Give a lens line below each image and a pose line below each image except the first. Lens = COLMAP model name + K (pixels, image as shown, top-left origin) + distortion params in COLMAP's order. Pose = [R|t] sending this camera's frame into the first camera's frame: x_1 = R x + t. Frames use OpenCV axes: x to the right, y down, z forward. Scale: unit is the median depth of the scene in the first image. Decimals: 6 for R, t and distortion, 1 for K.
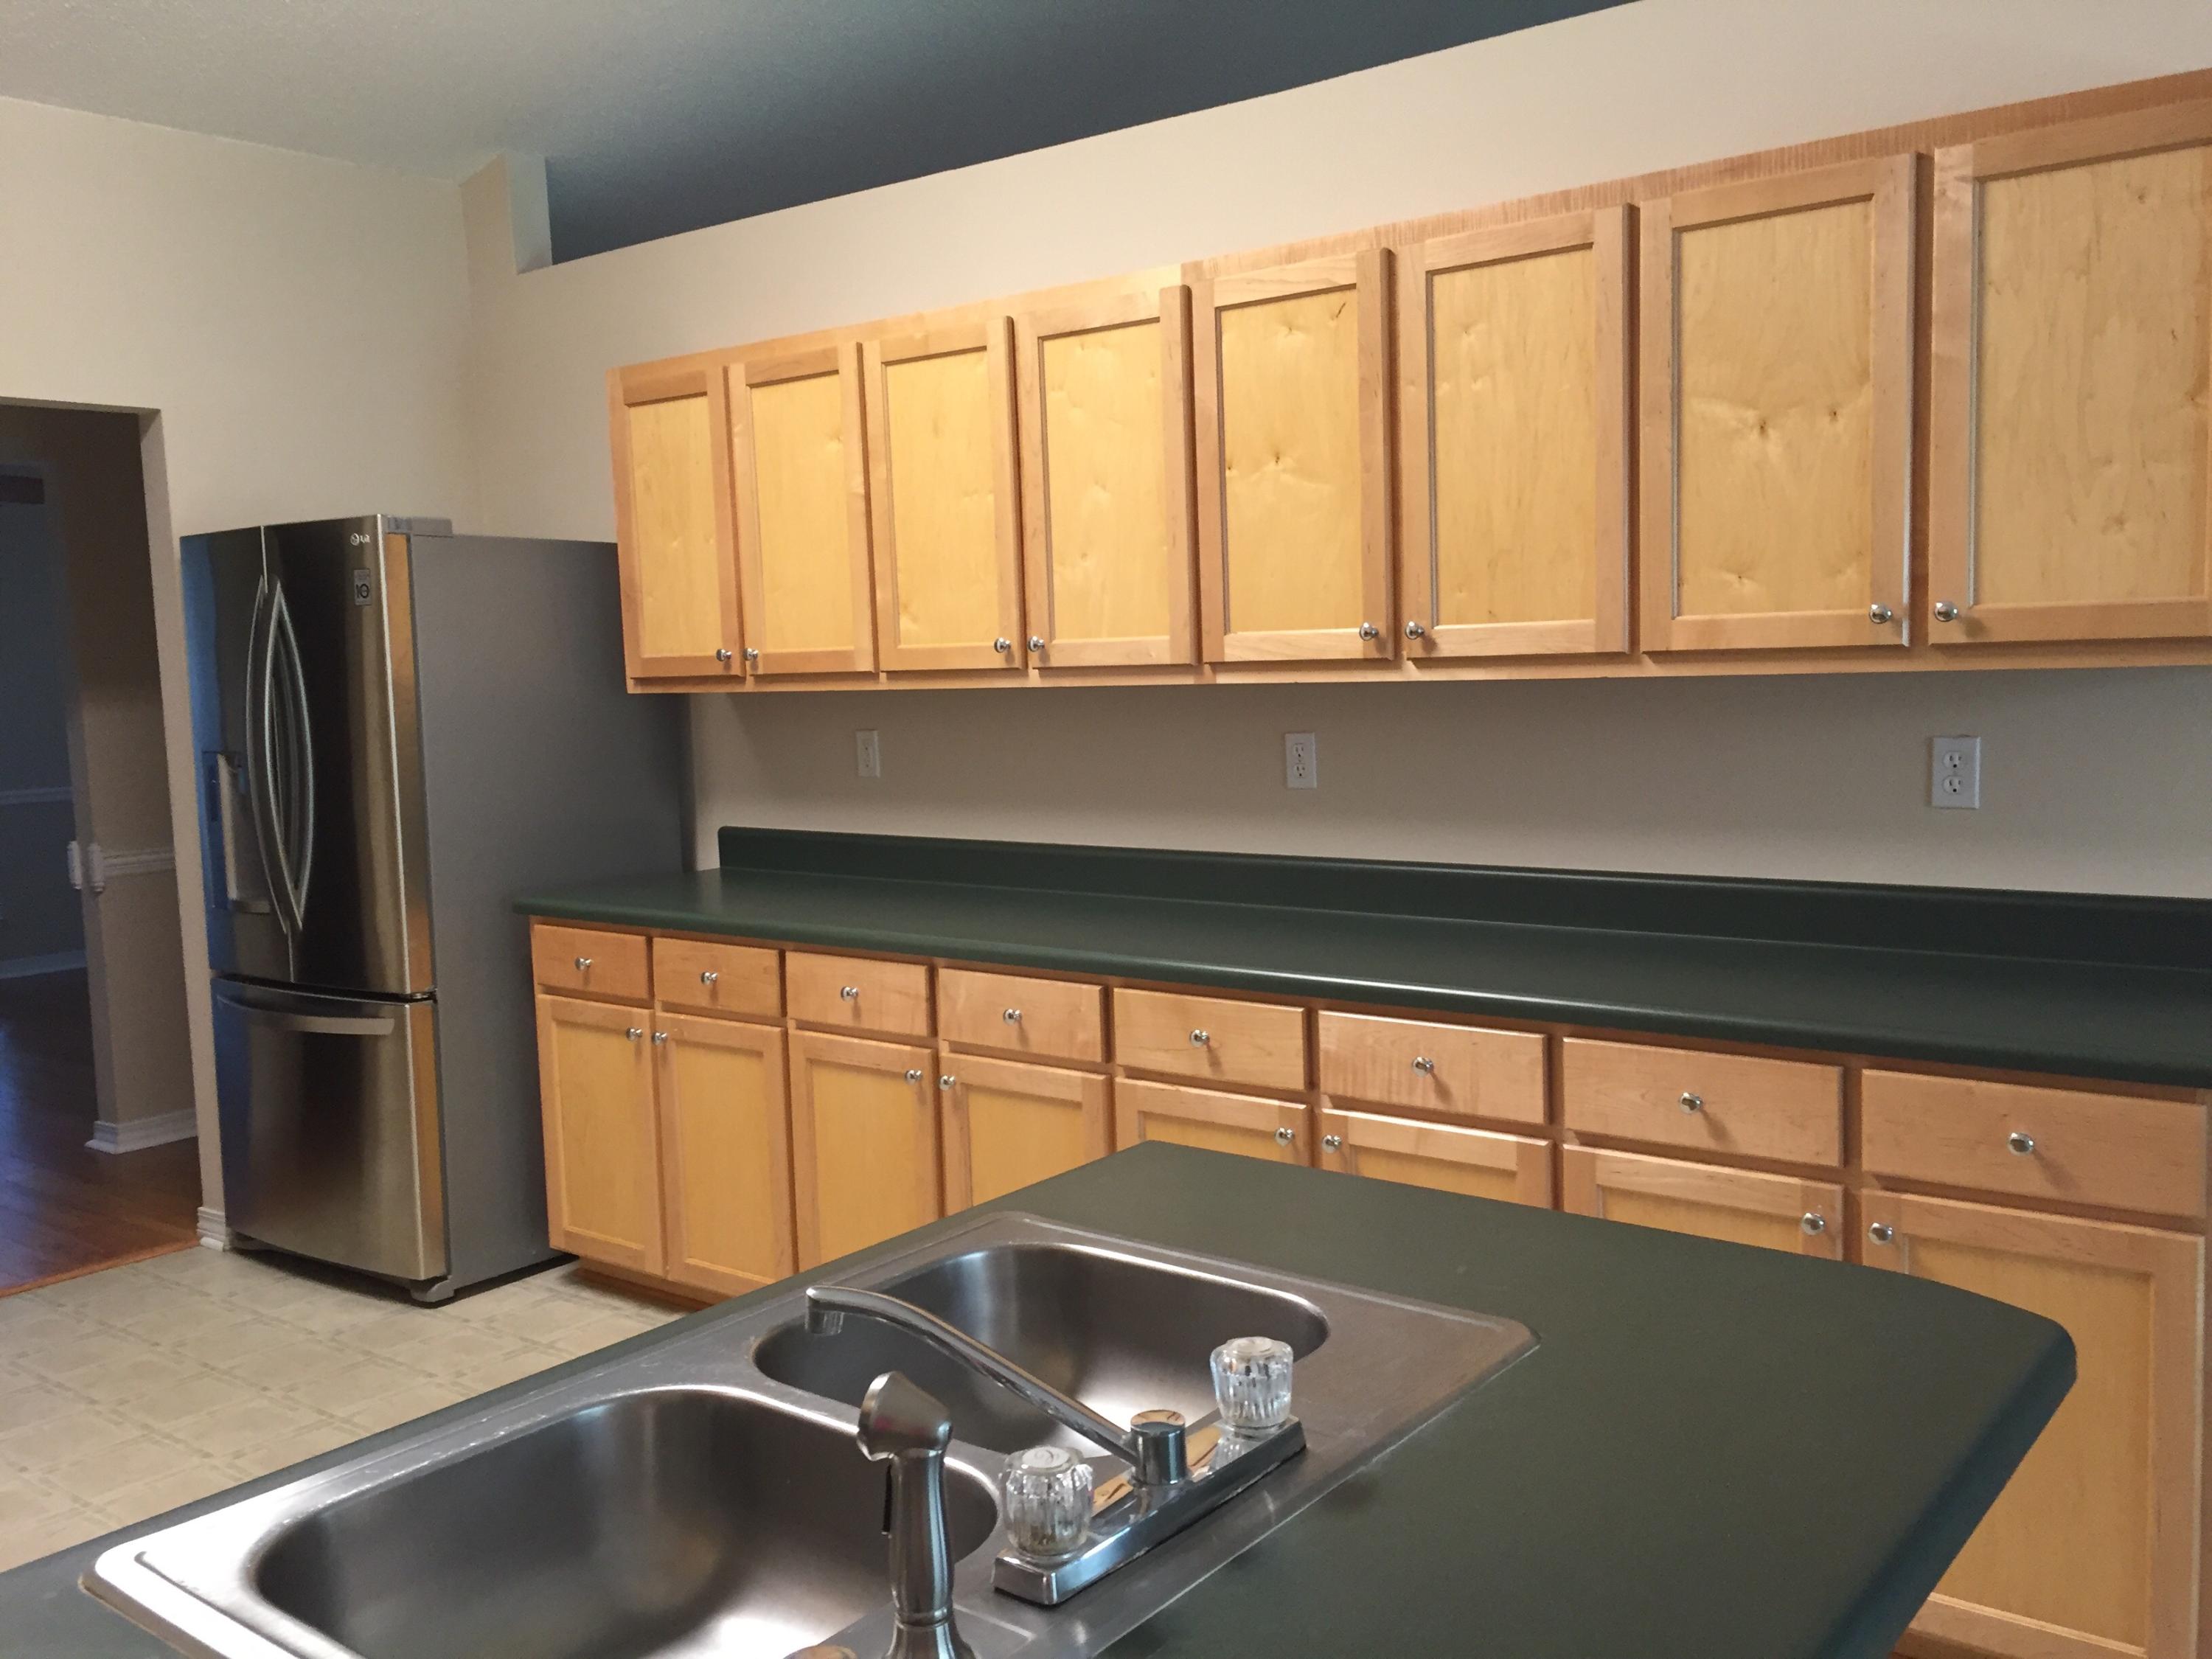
lens RADIAL K [[1884.5, 0, 1106.0], [0, 1884.5, 829.5], [0, 0, 1]] dist [0.085575, -0.104783]
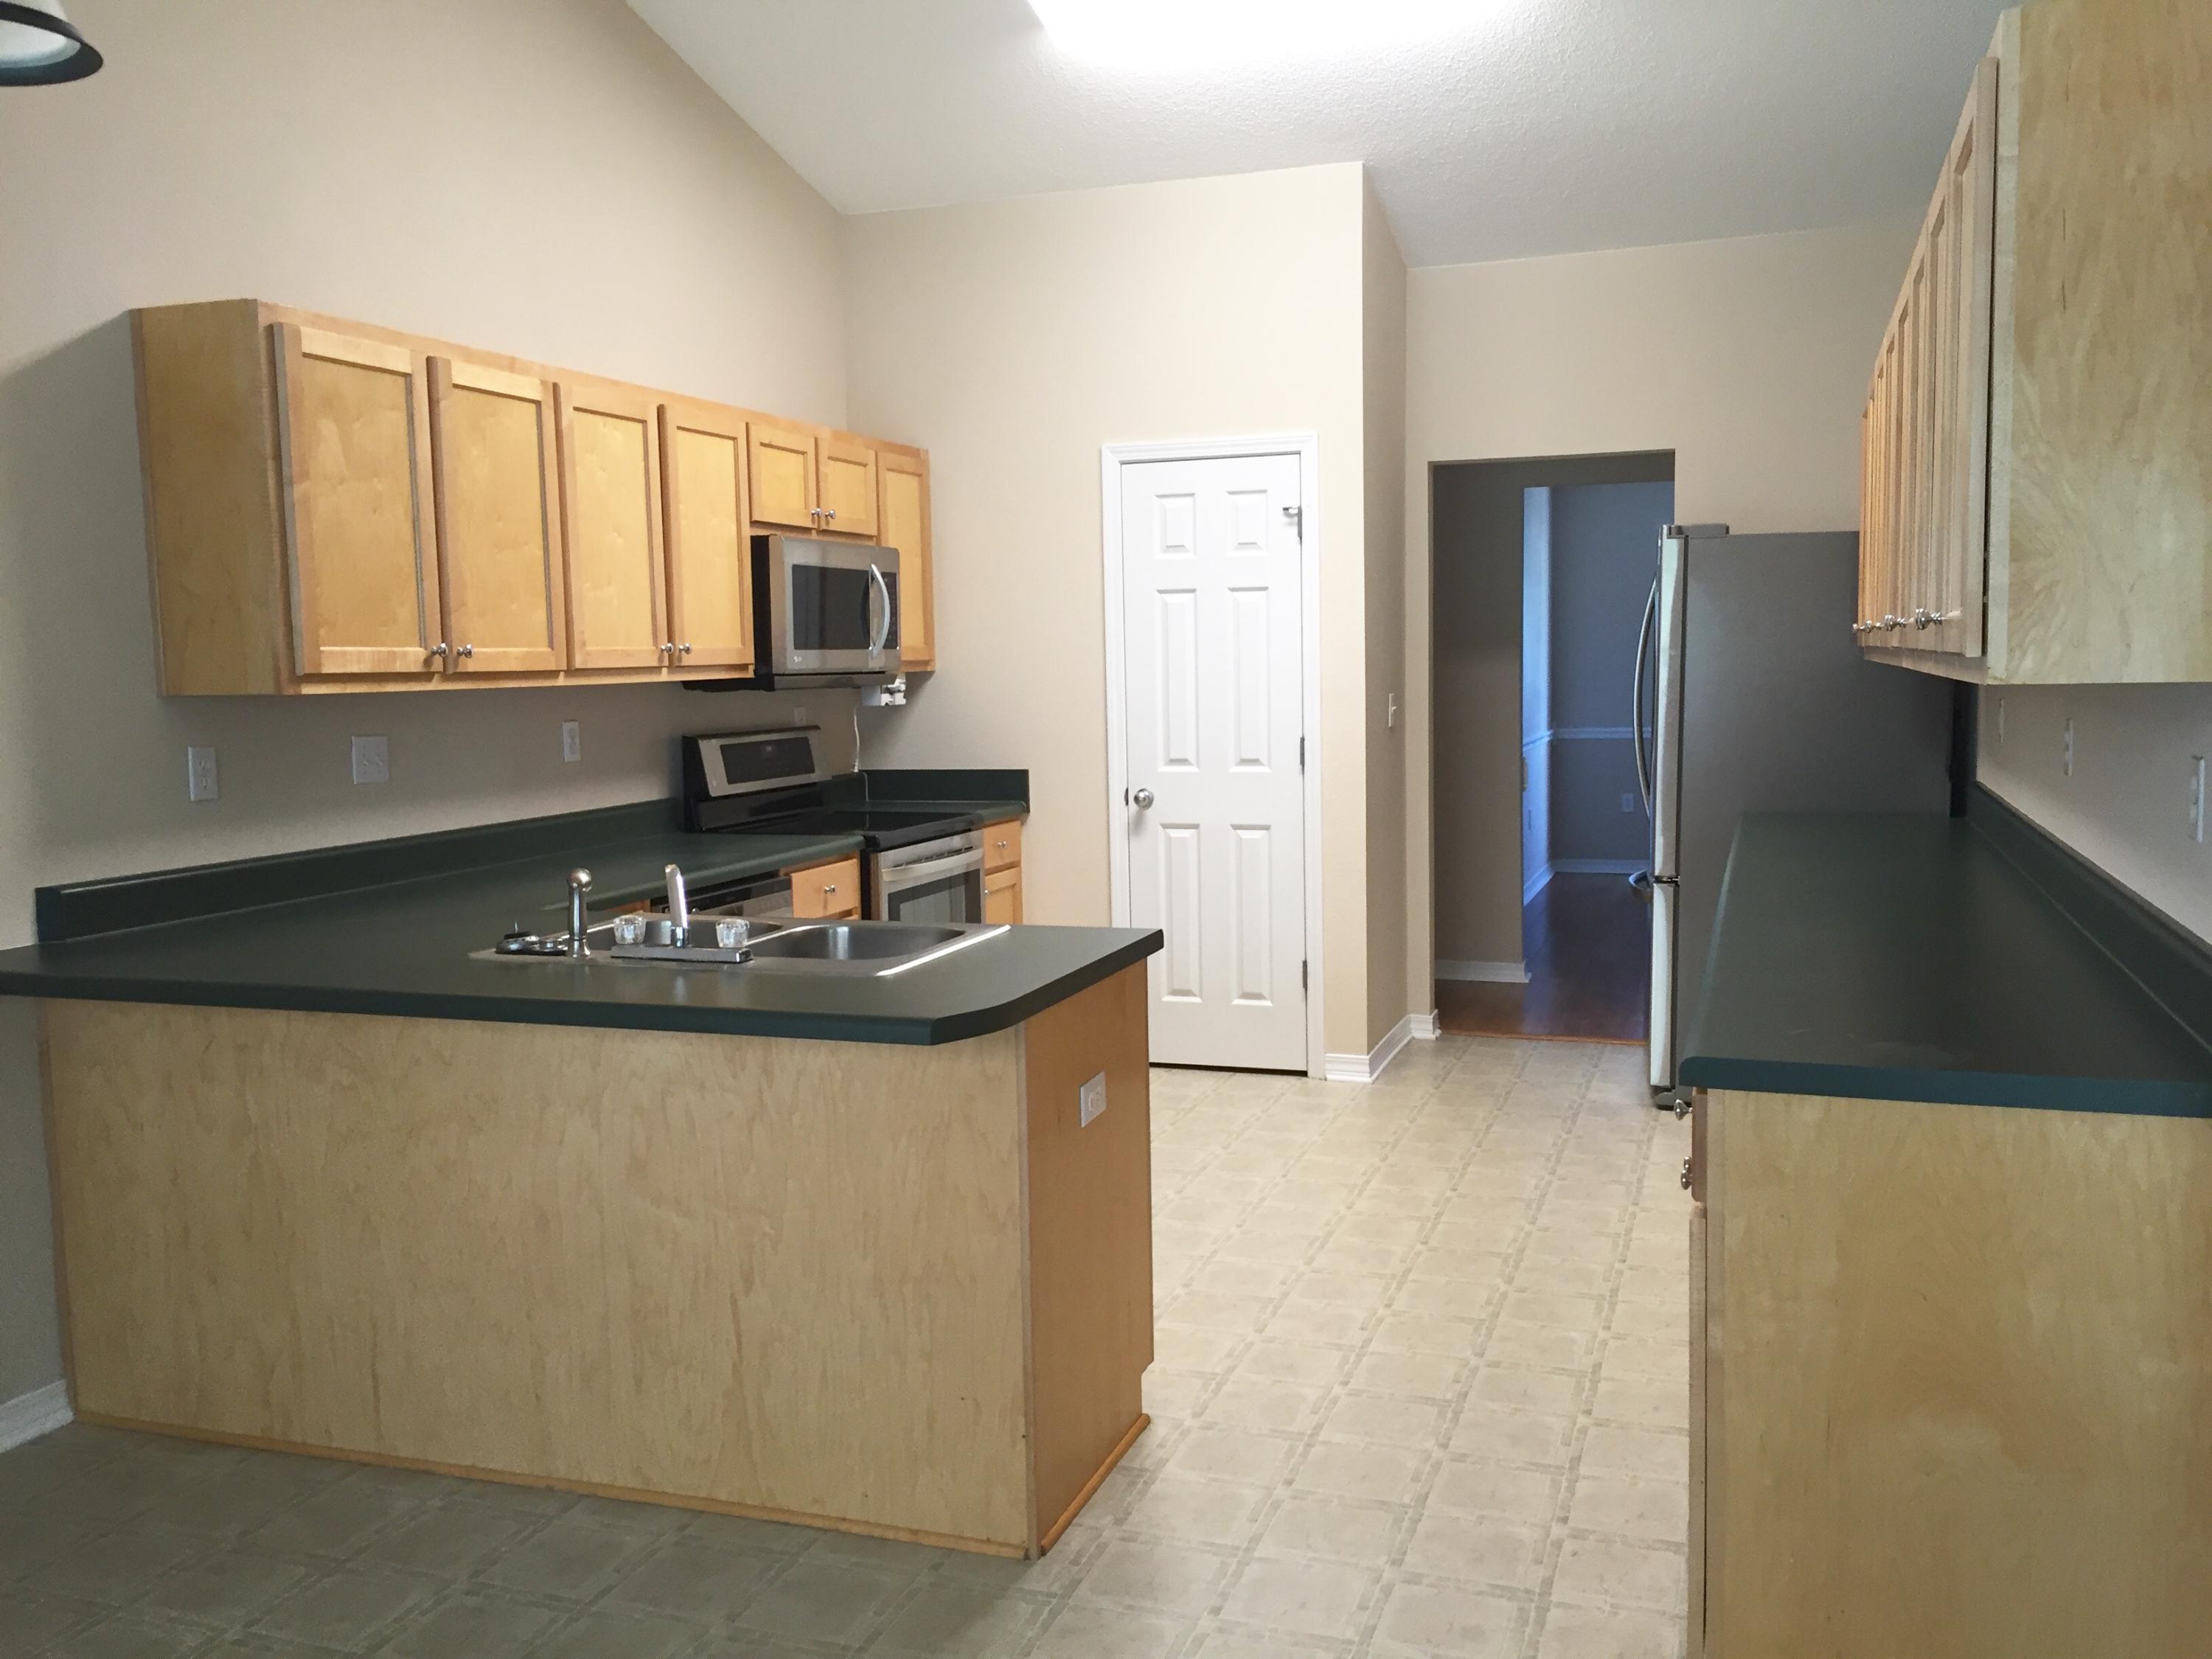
lens RADIAL K [[1884.5, 0, 1106.0], [0, 1884.5, 829.5], [0, 0, 1]] dist [0.085575, -0.104783]
pose [[-0.325443, -0.055499, 0.943931, -1.322857], [0.116558, 0.988308, 0.098294, -0.062755], [-0.938350, 0.142012, -0.315169, 1.072021]]
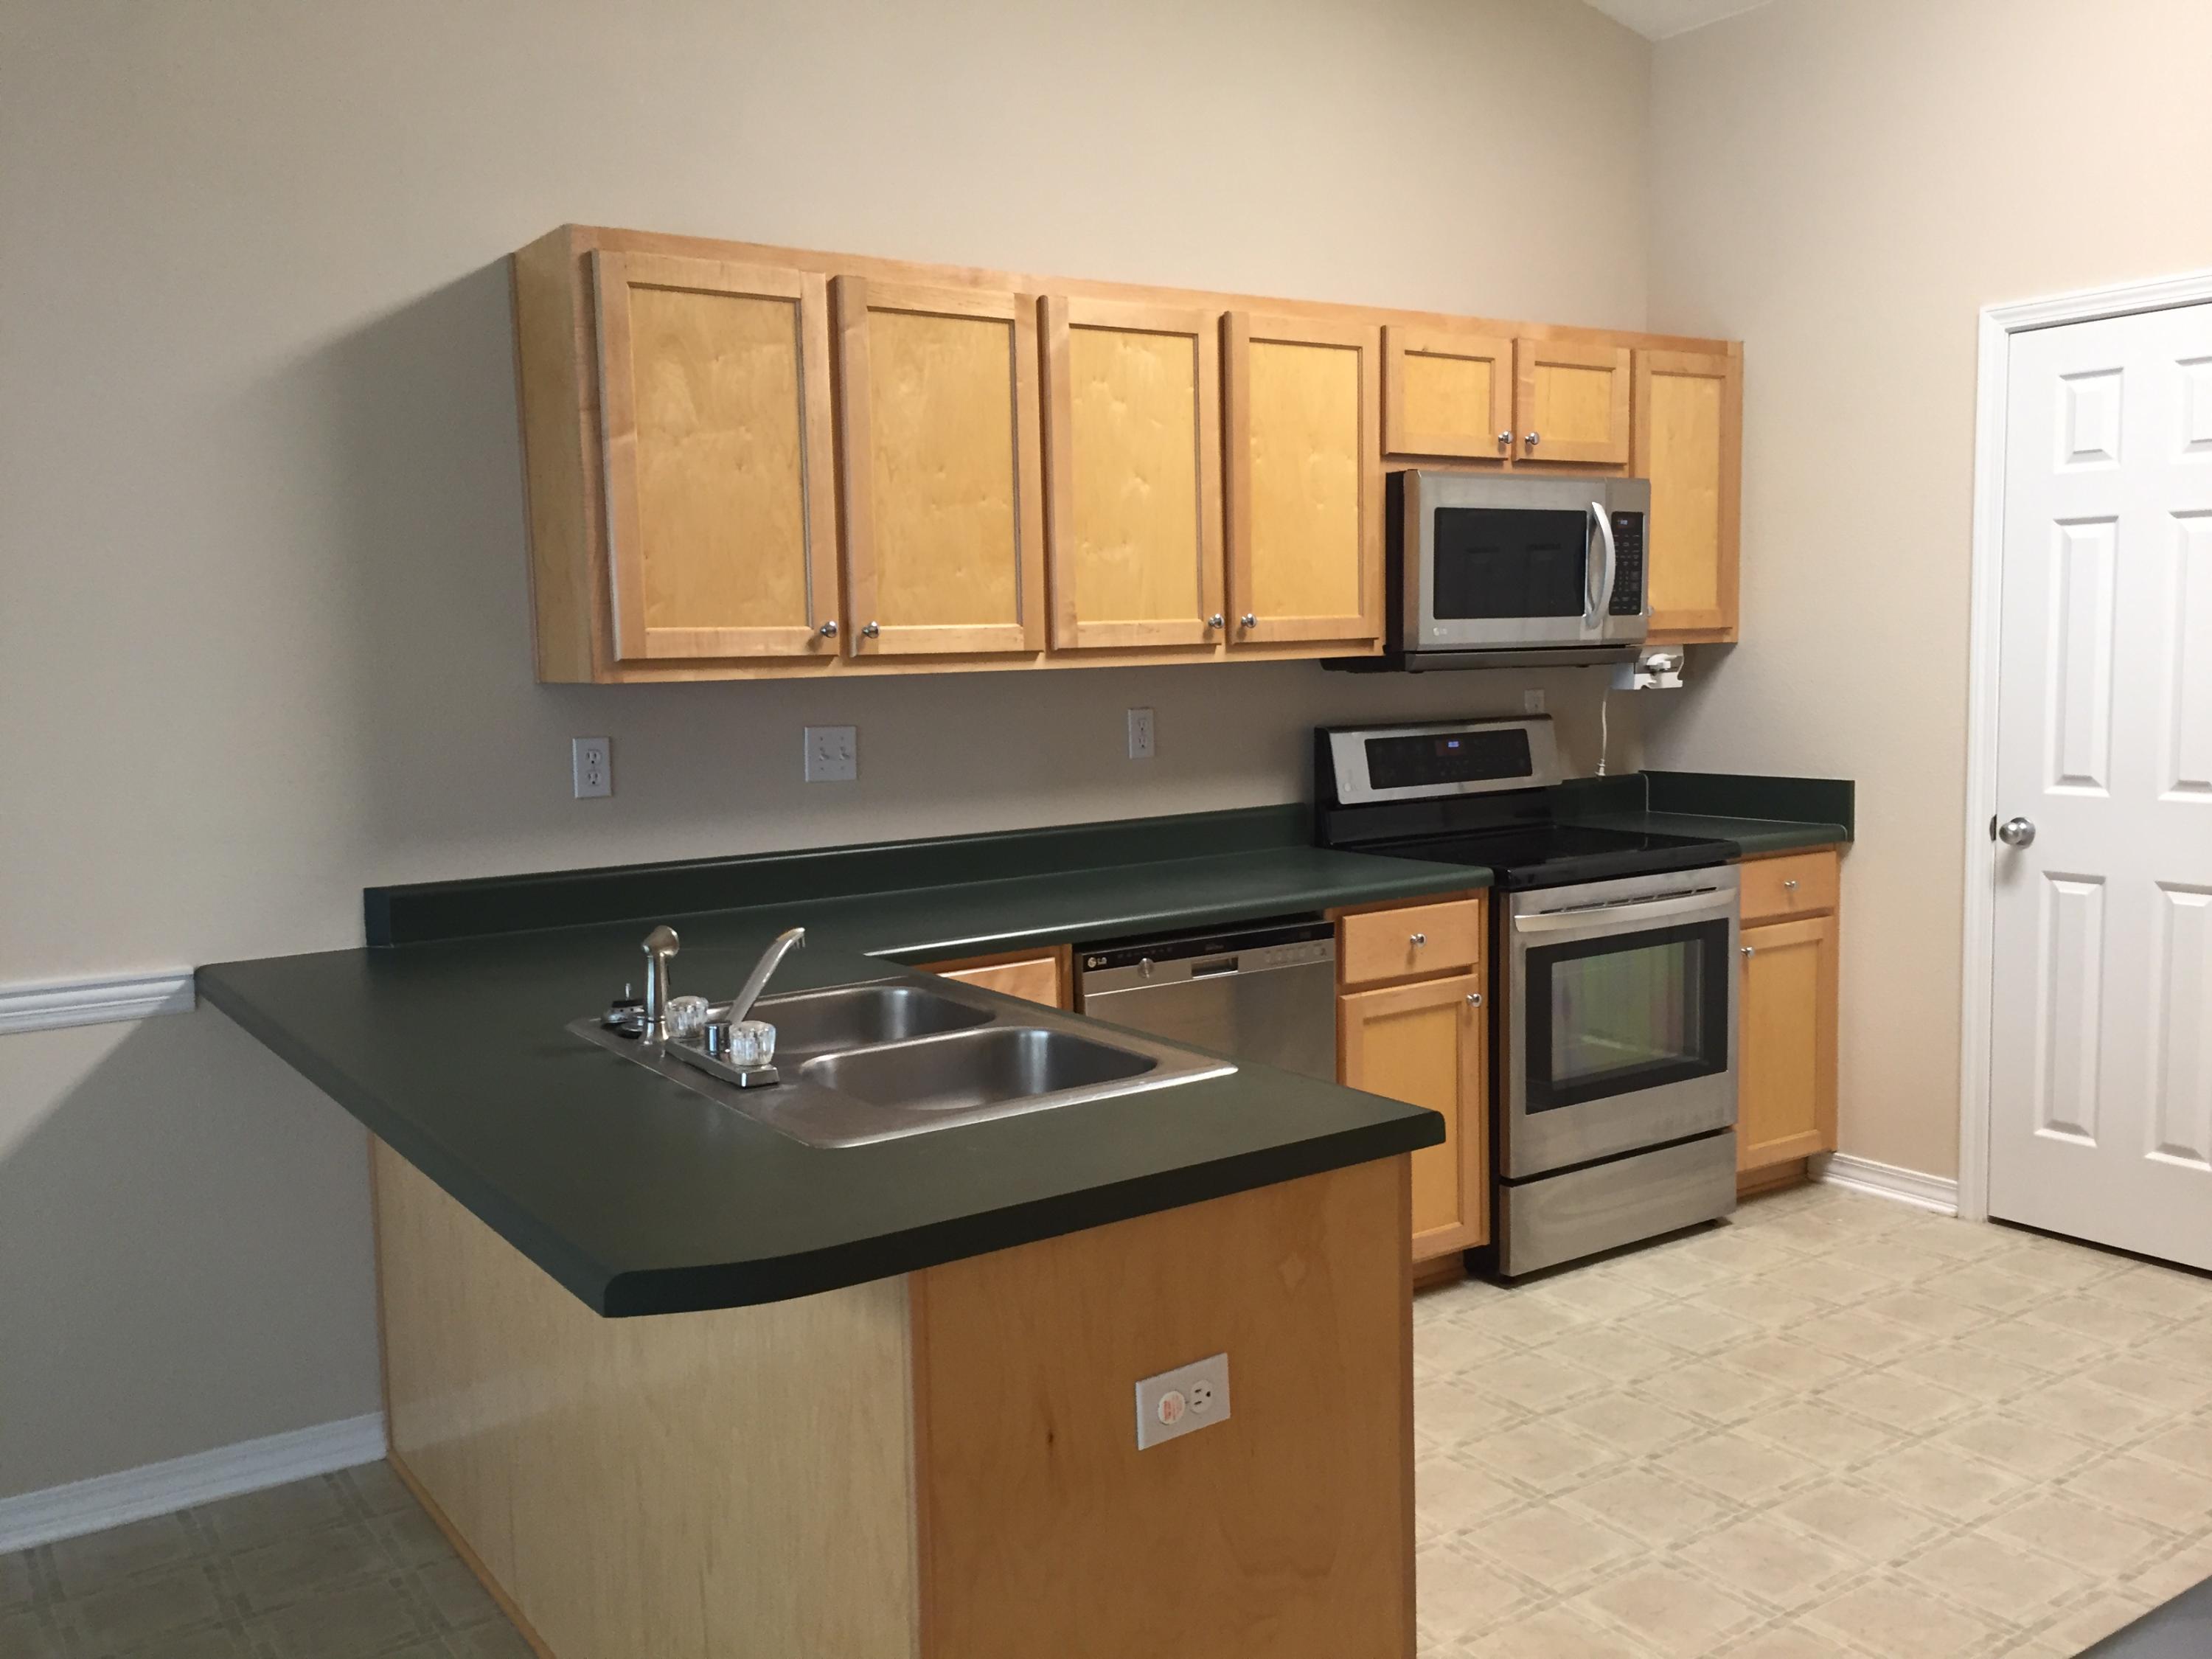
lens RADIAL K [[1884.5, 0, 1106.0], [0, 1884.5, 829.5], [0, 0, 1]] dist [0.085575, -0.104783]
pose [[0.295708, -0.077715, 0.952112, -0.994167], [0.105998, 0.993200, 0.048147, -0.035514], [-0.949379, 0.086685, 0.301934, 0.676764]]
